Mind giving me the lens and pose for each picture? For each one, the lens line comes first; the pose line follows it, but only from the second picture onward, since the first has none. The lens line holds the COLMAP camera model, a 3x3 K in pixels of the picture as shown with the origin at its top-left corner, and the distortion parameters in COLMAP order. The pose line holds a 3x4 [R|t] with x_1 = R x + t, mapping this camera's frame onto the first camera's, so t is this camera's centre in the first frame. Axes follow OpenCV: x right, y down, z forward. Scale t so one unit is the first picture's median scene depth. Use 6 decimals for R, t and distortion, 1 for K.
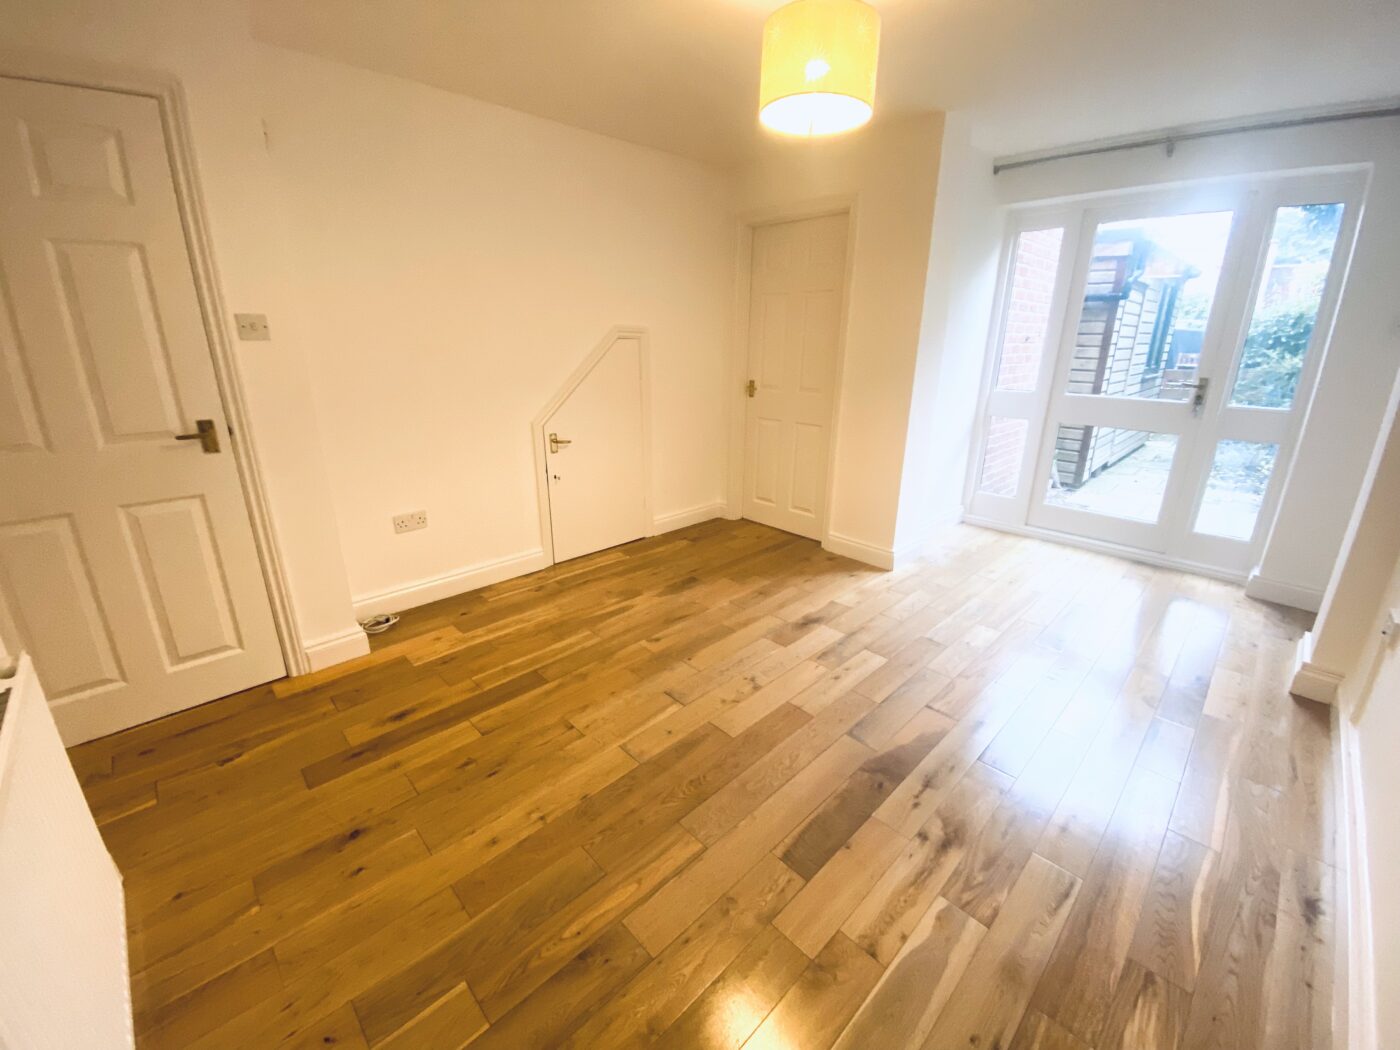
lens RADIAL K [[572.8, 0, 700.0], [0, 572.8, 525.0], [0, 0, 1]] dist [0.049495, -0.035257]
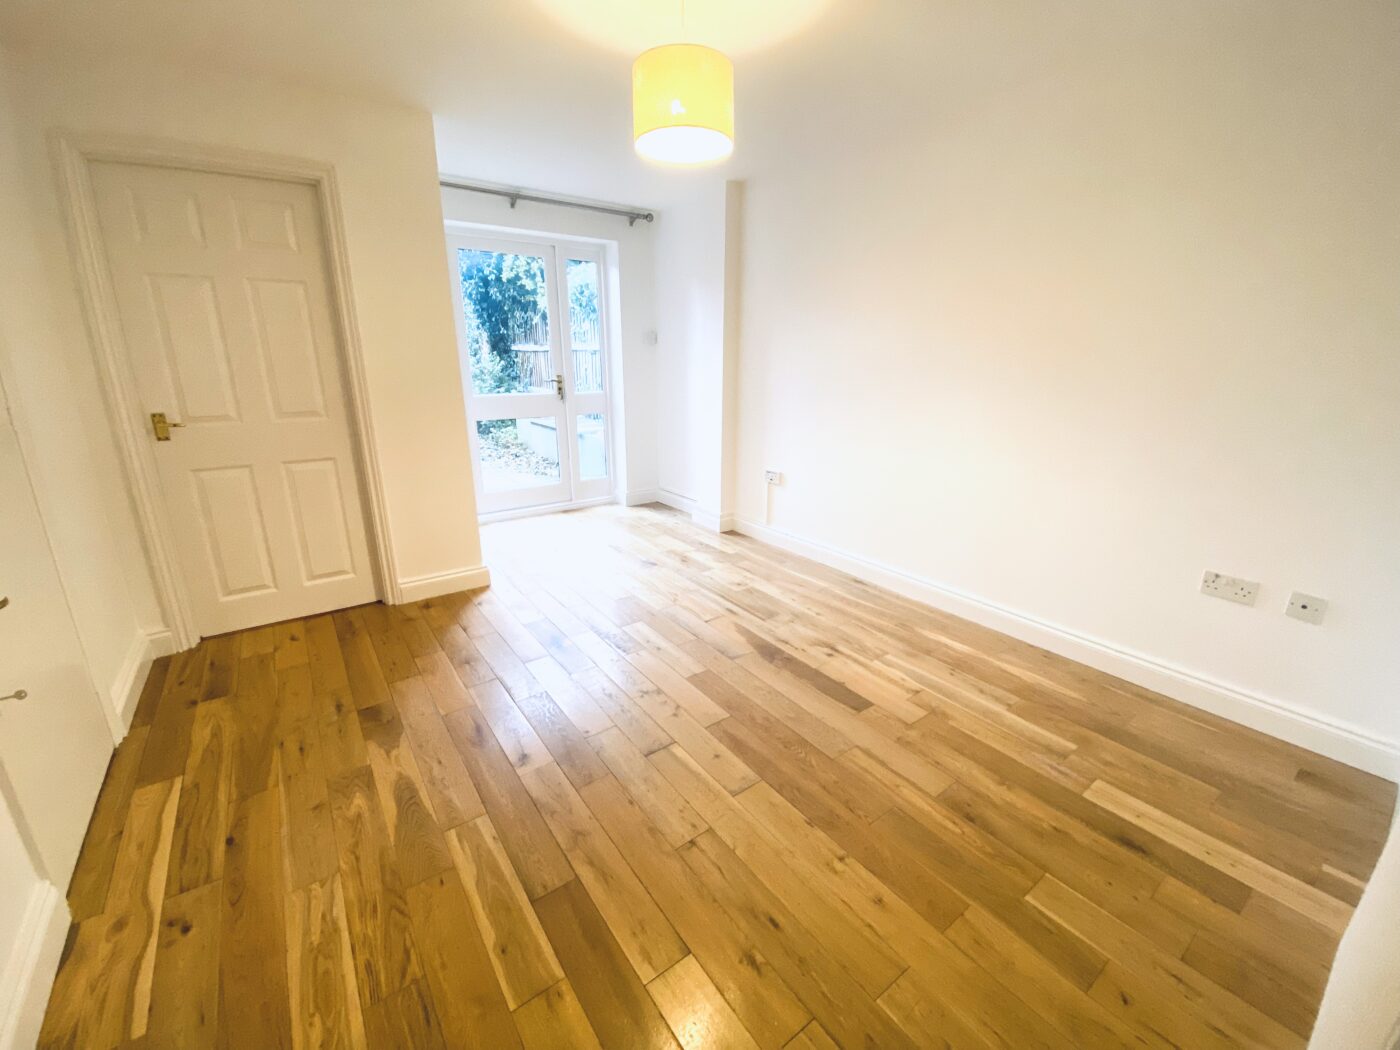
lens RADIAL K [[572.8, 0, 700.0], [0, 572.8, 525.0], [0, 0, 1]] dist [0.049495, -0.035257]
pose [[0.130687, -0.290528, 0.947900, -0.792005], [0.307794, 0.920746, 0.239770, -0.212019], [-0.942435, 0.260423, 0.209752, 0.680918]]
